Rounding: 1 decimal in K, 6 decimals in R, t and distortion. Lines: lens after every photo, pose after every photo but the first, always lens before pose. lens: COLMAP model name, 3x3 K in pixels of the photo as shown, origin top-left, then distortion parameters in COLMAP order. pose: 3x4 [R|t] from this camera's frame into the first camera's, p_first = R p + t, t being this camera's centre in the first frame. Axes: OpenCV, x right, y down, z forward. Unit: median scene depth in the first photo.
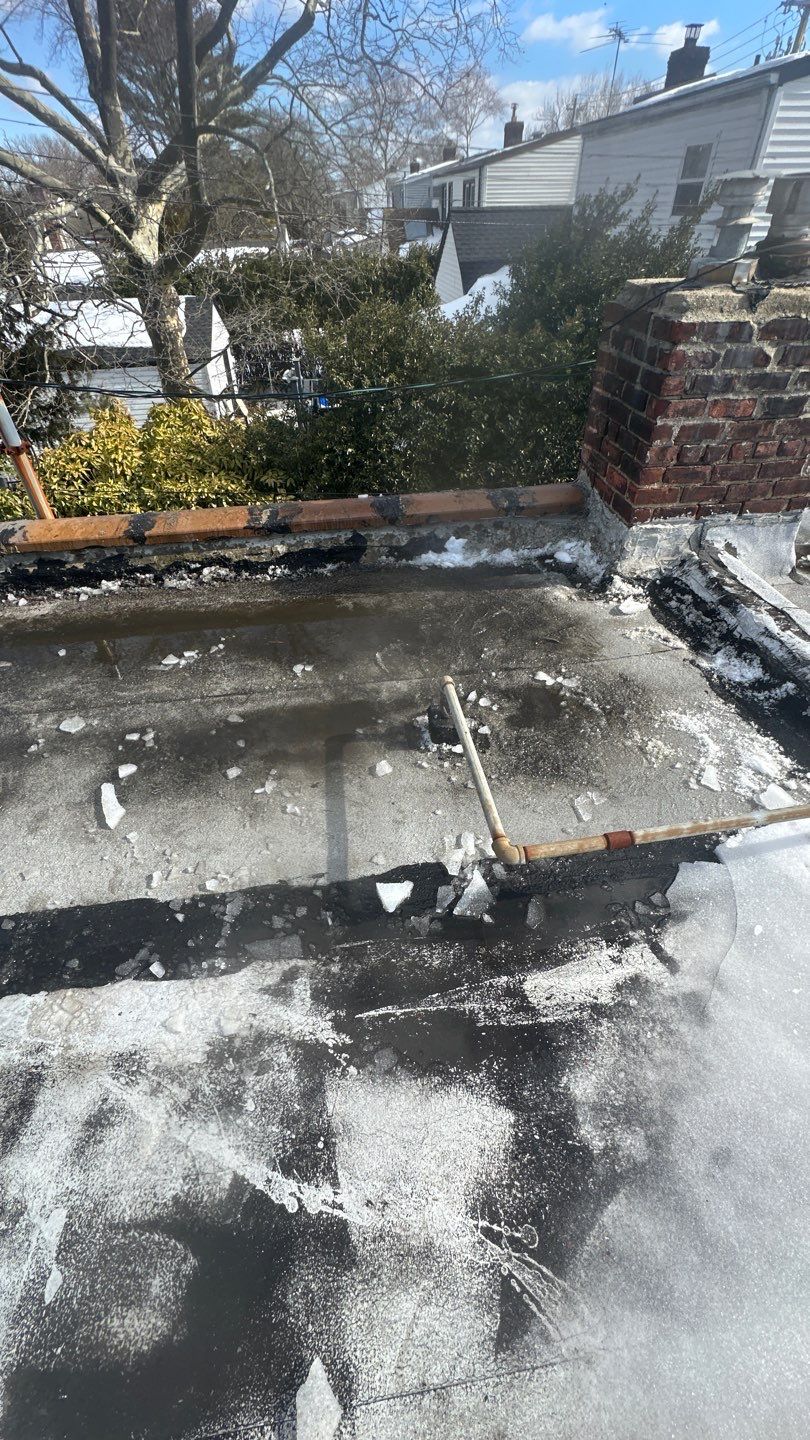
lens RADIAL K [[578.0, 0, 402.4], [0, 578.0, 725.0], [0, 0, 1]] dist [-0.002250, 0.000444]
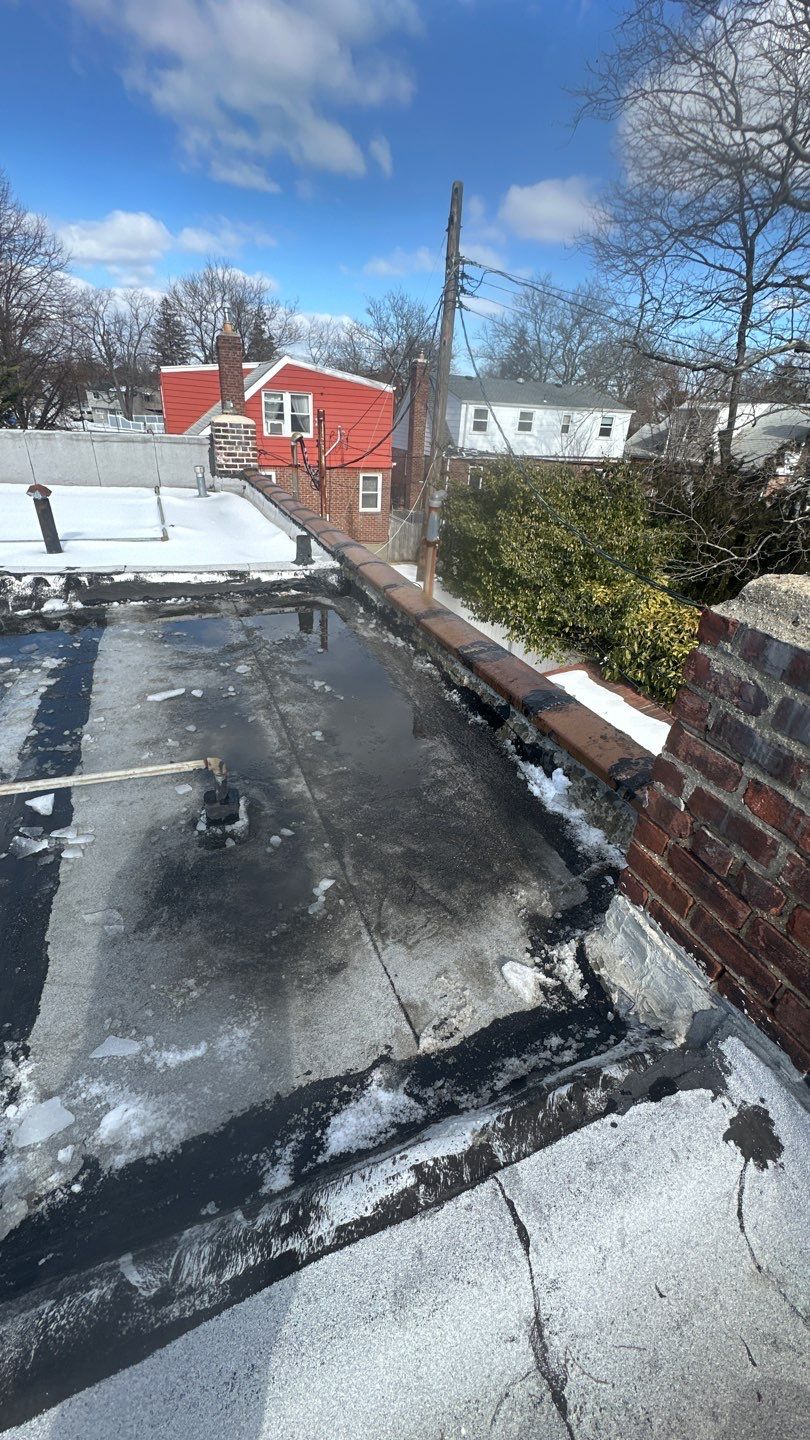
lens RADIAL K [[570.9, 0, 397.9], [0, 570.9, 718.2], [0, 0, 1]] dist [-0.001532, 0.000011]
pose [[0.239317, 0.494388, -0.835648, 0.865237], [-0.692923, 0.689847, 0.209686, -0.508746], [0.680136, 0.528858, 0.507665, 0.551701]]
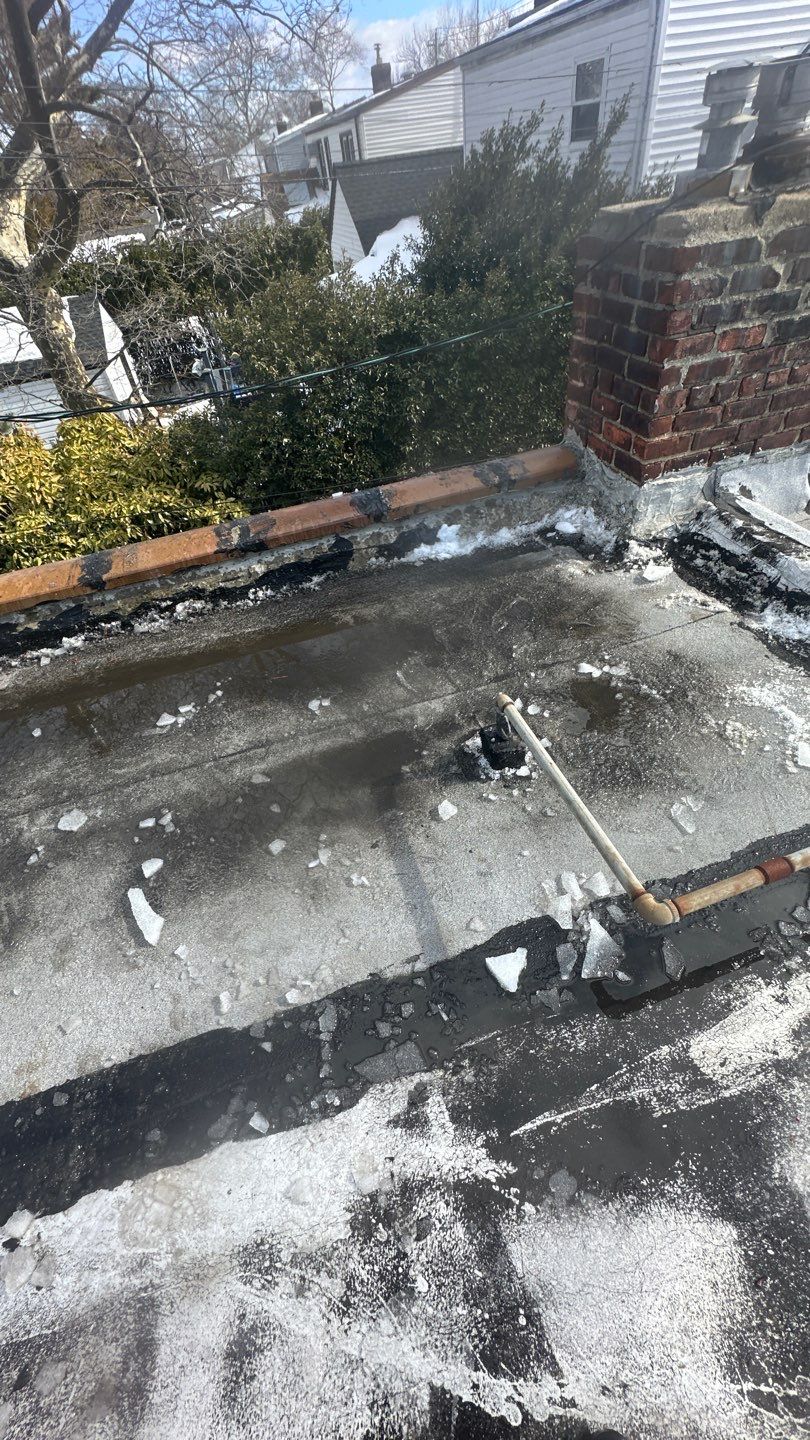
lens RADIAL K [[578.0, 0, 402.4], [0, 578.0, 725.0], [0, 0, 1]] dist [-0.002250, 0.000444]
pose [[0.983024, -0.175279, 0.054239, -0.109097], [0.173009, 0.983933, 0.044080, -0.090216], [-0.061094, -0.033947, 0.997555, 0.118241]]
